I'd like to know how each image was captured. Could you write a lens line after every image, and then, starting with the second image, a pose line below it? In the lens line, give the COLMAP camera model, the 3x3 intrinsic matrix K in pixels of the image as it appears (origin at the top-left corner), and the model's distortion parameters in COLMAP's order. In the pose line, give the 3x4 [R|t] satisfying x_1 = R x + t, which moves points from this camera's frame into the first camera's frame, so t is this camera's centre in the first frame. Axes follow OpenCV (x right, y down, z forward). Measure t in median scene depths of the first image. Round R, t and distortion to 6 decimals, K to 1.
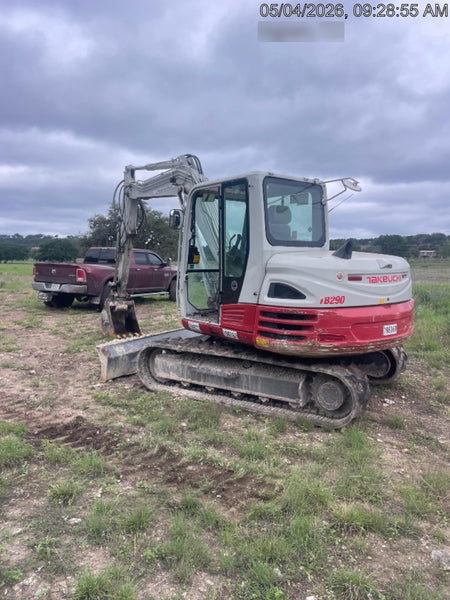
lens RADIAL K [[474.6, 0, 225.0], [0, 474.6, 300.0], [0, 0, 1]] dist [0.062562, -0.002045]
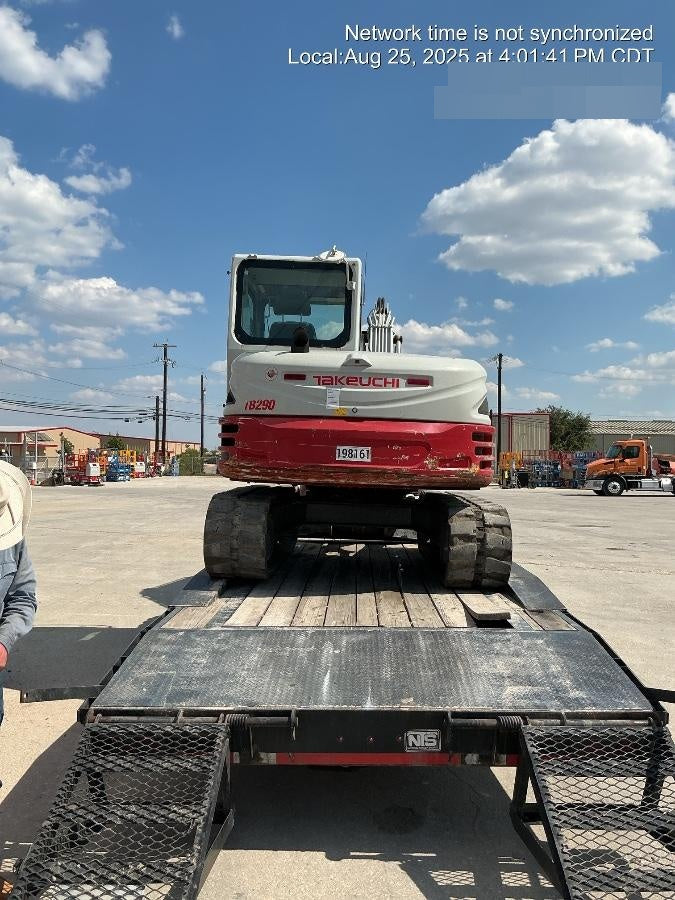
lens RADIAL K [[711.8, 0, 337.5], [0, 711.8, 450.0], [0, 0, 1]] dist [0.062562, -0.002045]
pose [[0.756026, 0.025785, -0.654033, 1.020369], [-0.097742, 0.992467, -0.073857, 0.137346], [0.647202, 0.119764, 0.752852, 0.223952]]
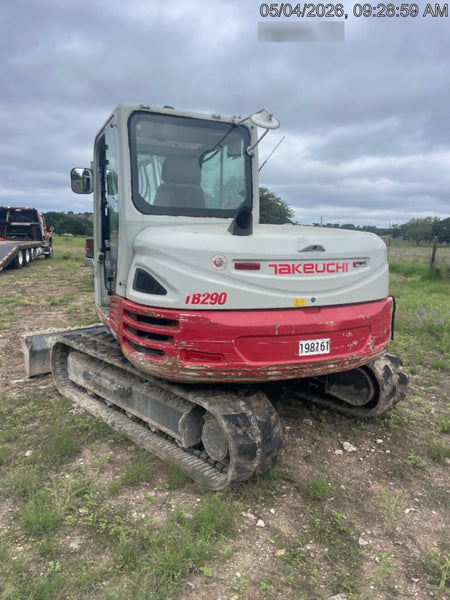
lens RADIAL K [[474.6, 0, 225.0], [0, 474.6, 300.0], [0, 0, 1]] dist [0.062562, -0.002045]
pose [[0.966143, 0.047368, -0.253622, 0.398785], [-0.035177, 0.998007, 0.052391, -0.031456], [0.255598, -0.041695, 0.965884, 0.363269]]
